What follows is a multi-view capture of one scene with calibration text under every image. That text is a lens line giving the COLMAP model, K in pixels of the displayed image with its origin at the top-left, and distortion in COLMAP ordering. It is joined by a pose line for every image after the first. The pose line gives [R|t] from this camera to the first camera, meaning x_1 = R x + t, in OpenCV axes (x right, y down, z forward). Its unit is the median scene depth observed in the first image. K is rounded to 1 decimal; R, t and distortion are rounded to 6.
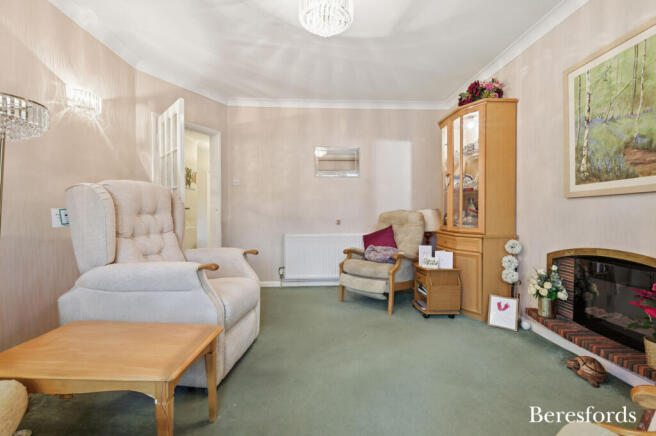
lens RADIAL K [[288.2, 0, 329.0], [0, 288.2, 214.0], [0, 0, 1]] dist [-0.000470, -0.000093]
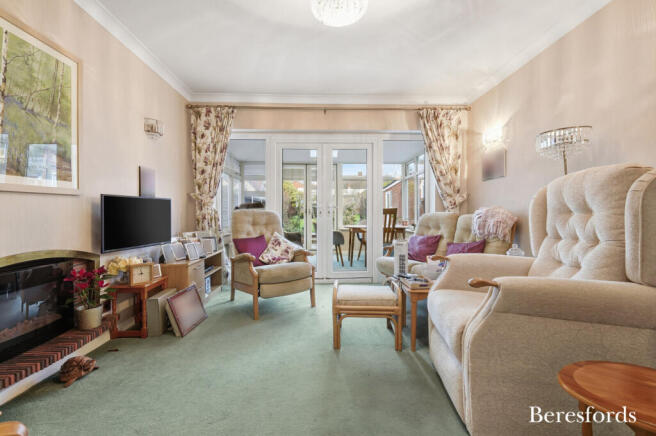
lens RADIAL K [[288.2, 0, 329.0], [0, 288.2, 214.0], [0, 0, 1]] dist [-0.000470, -0.000093]
pose [[-0.999849, 0.001449, 0.017336, 0.009723], [0.001457, 0.999999, 0.000459, 0.002803], [-0.017336, 0.000484, -0.999850, 1.947460]]
